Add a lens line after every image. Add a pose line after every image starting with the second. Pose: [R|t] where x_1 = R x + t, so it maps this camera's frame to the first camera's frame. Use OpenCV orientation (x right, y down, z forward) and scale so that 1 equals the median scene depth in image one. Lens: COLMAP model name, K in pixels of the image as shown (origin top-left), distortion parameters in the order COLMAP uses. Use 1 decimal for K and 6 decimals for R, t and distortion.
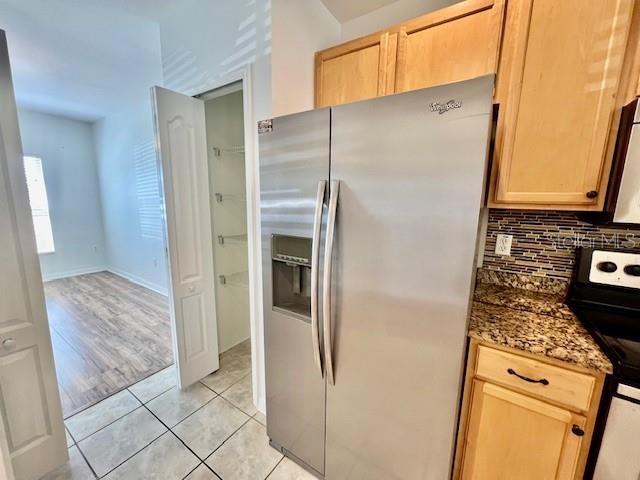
lens RADIAL K [[255.1, 0, 321.3], [0, 255.1, 240.1], [0, 0, 1]] dist [-0.001041, 0.000440]
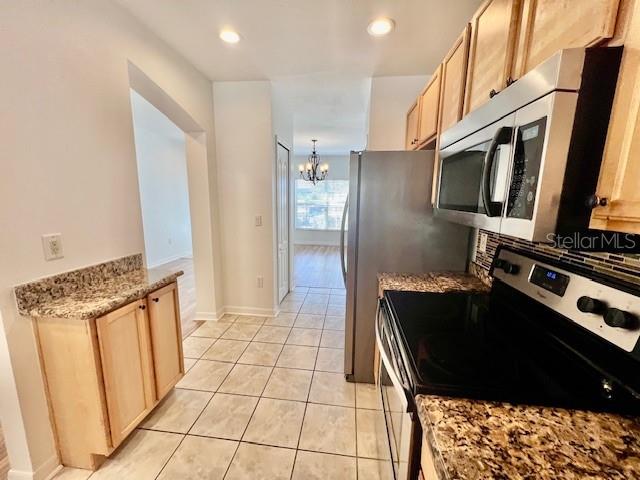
lens RADIAL K [[252.7, 0, 320.0], [0, 252.7, 240.0], [0, 0, 1]] dist [0.000495, 0.000321]
pose [[0.438096, 0.136440, -0.888513, 1.476893], [-0.148160, 0.985856, 0.078335, 0.029233], [0.886634, 0.097324, 0.452115, -0.156783]]
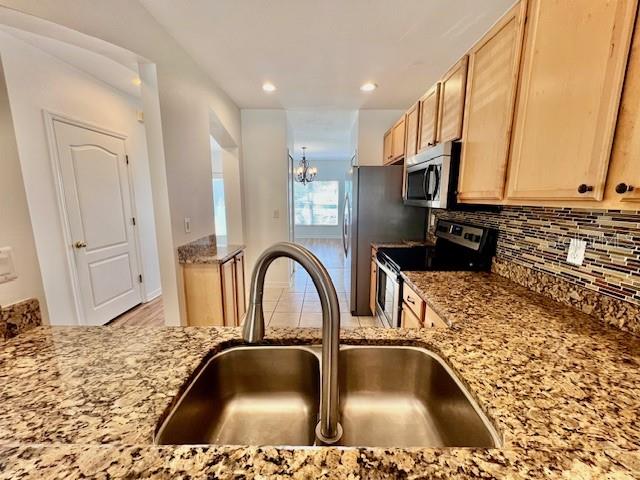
lens RADIAL K [[255.1, 0, 321.3], [0, 255.1, 240.1], [0, 0, 1]] dist [-0.001041, 0.000440]
pose [[0.538492, 0.120899, -0.833912, 2.000362], [-0.125121, 0.990155, 0.062755, 0.164023], [0.833289, 0.070547, 0.548318, -0.785587]]
